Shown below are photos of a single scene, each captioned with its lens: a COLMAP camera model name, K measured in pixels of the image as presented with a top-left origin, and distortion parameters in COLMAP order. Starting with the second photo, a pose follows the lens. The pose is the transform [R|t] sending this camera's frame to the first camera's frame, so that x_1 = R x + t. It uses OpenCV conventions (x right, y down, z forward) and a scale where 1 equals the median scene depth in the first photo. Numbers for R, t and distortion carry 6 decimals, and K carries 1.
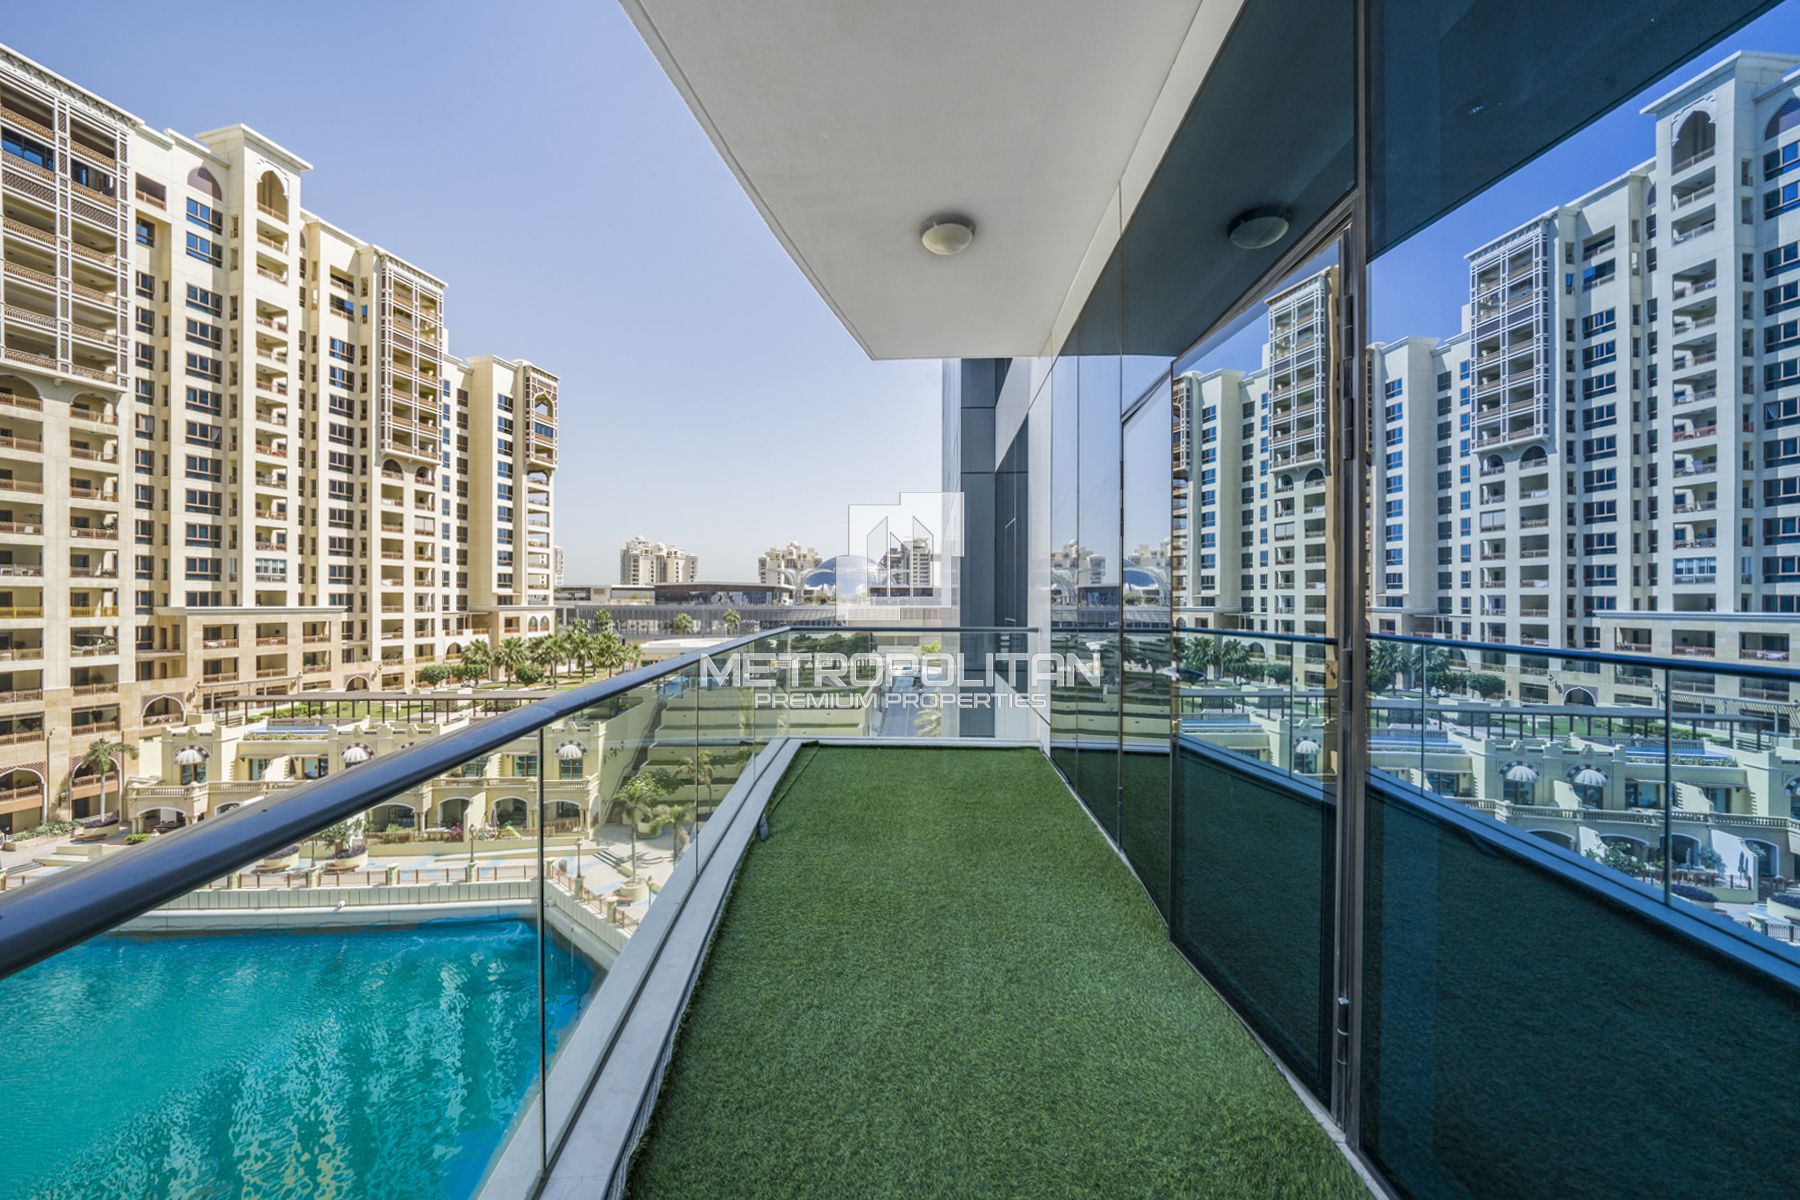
lens RADIAL K [[637.1, 0, 906.6], [0, 637.1, 609.1], [0, 0, 1]] dist [-0.007921, 0.000230]
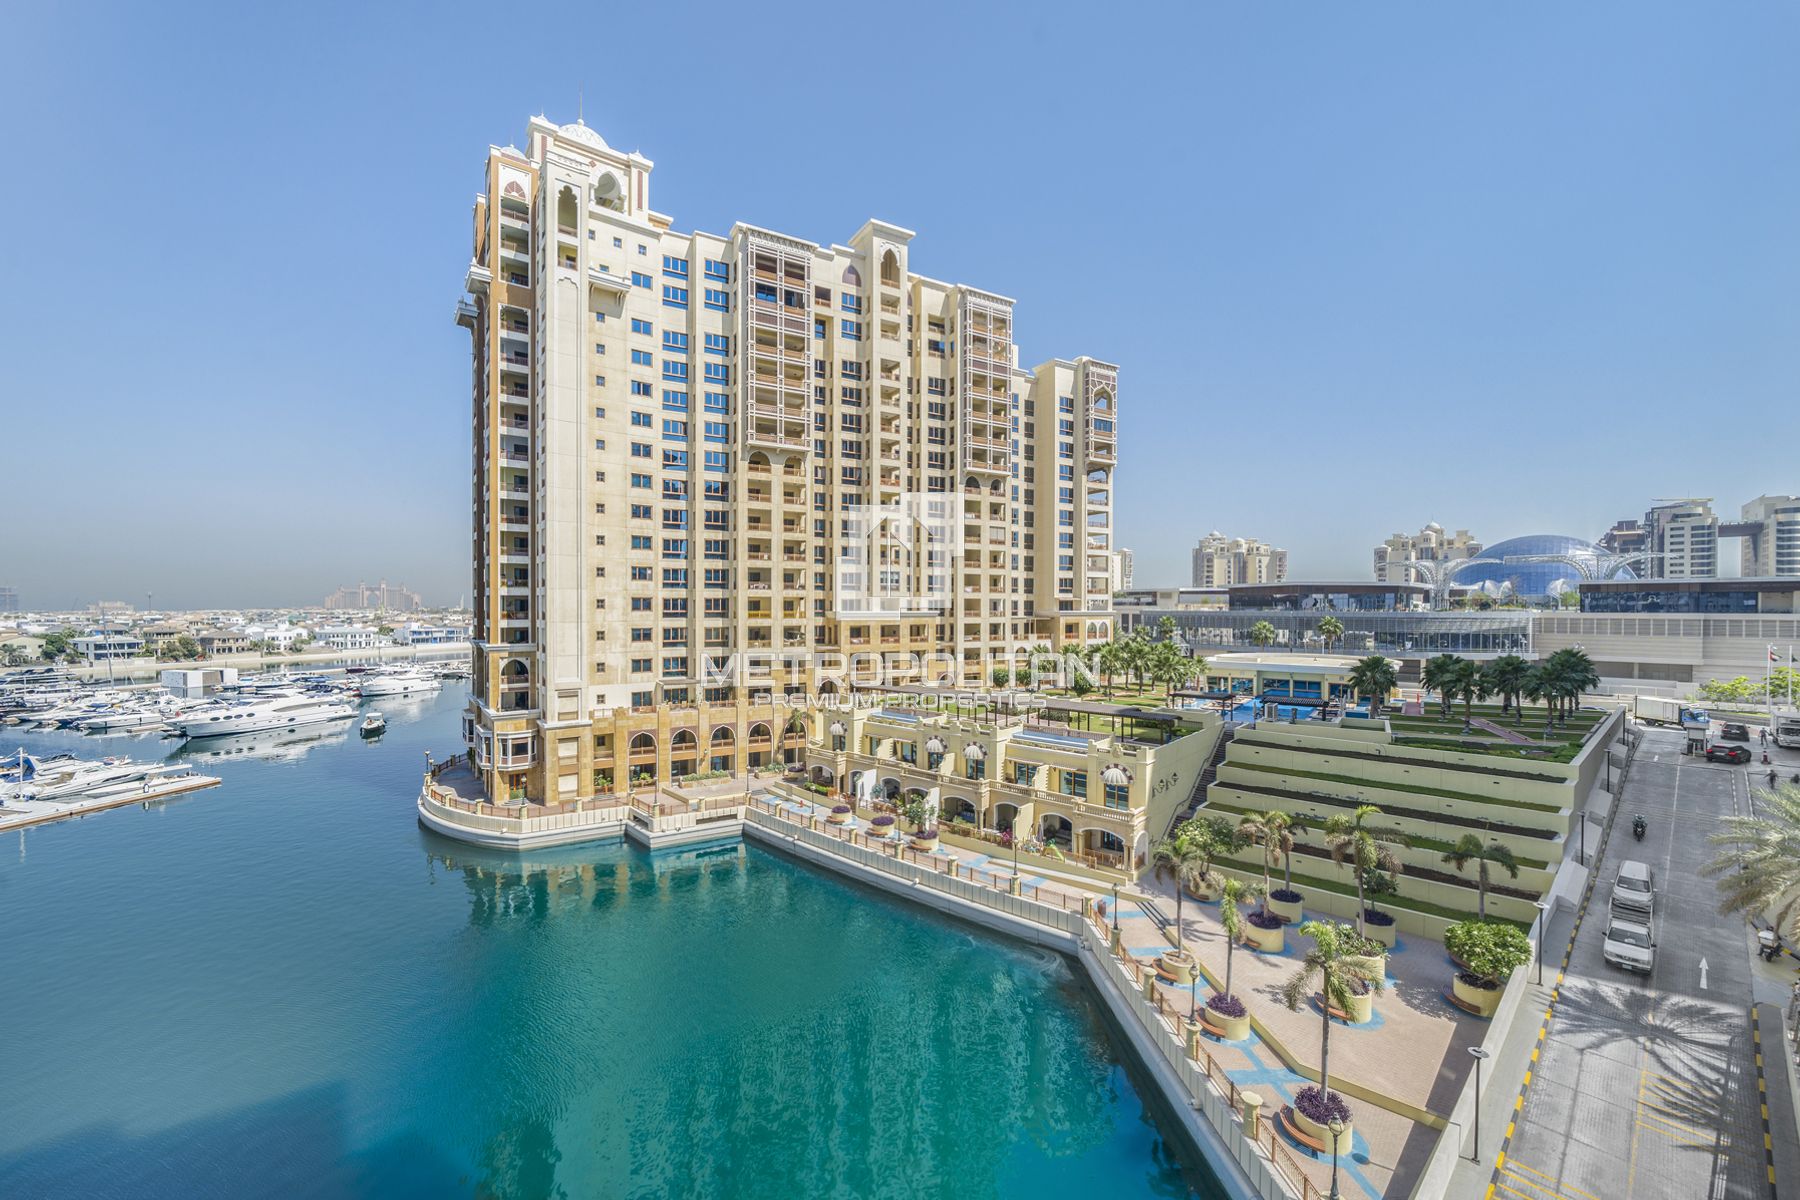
lens RADIAL K [[684.6, 0, 893.8], [0, 684.6, 612.2], [0, 0, 1]] dist [-0.010841, -0.000137]
pose [[0.664055, 0.005553, -0.747663, -0.022832], [-0.007872, 0.999969, 0.000435, -0.002632], [0.747643, 0.005597, 0.664078, 0.131578]]
